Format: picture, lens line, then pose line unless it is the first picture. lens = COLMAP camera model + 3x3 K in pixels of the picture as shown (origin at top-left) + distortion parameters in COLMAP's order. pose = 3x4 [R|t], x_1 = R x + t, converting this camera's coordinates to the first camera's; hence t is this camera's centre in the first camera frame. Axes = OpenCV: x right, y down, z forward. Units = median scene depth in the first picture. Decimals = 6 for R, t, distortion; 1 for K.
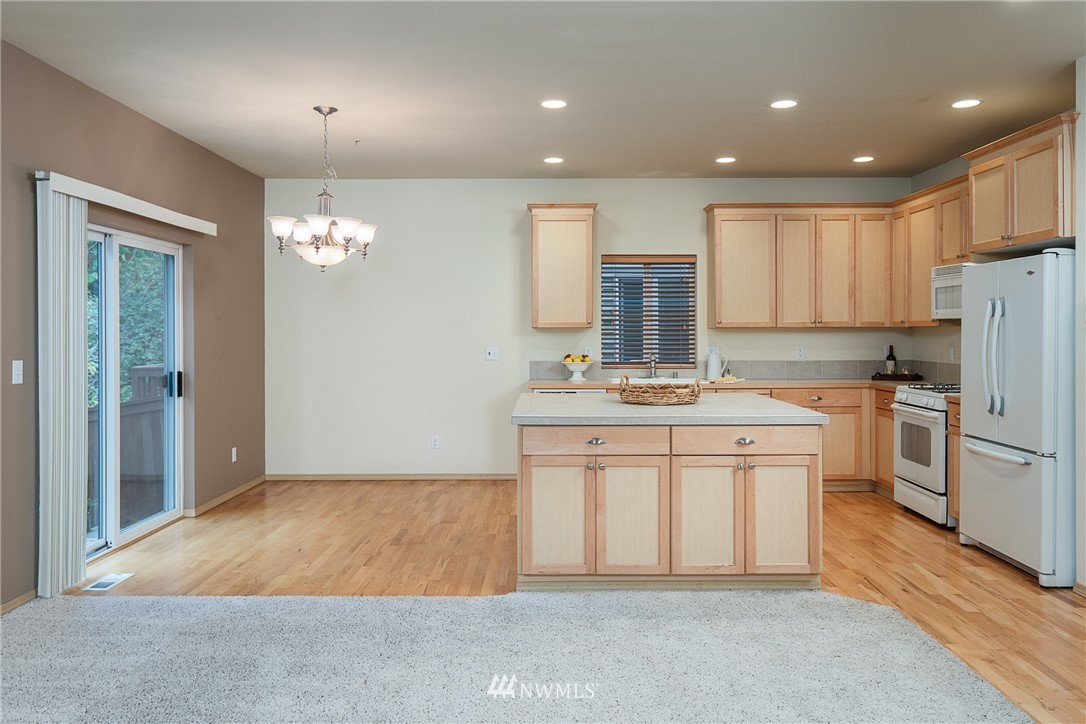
lens RADIAL K [[804.8, 0, 543.3], [0, 804.8, 336.4], [0, 0, 1]] dist [0.004568, 0.001170]
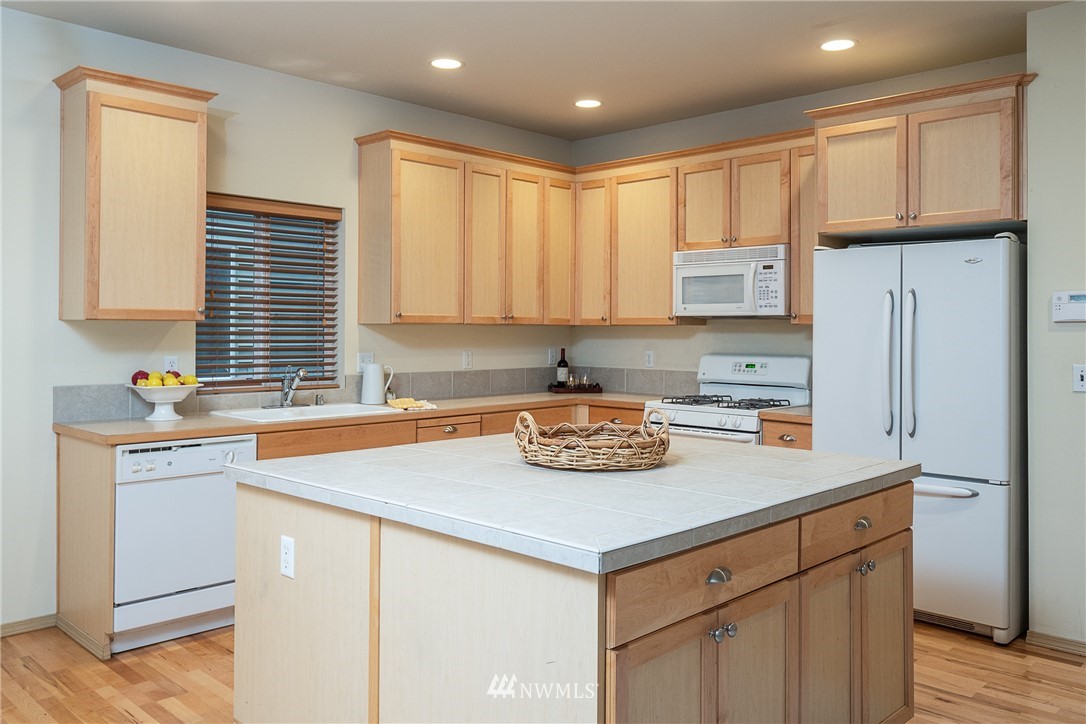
lens RADIAL K [[867.8, 0, 543.1], [0, 867.8, 327.3], [0, 0, 1]] dist [0.007654, -0.000159]
pose [[0.692489, 0.008378, 0.721380, -0.203898], [-0.001681, 0.999949, -0.010000, -0.001102], [-0.721426, 0.005712, 0.692468, 0.431252]]
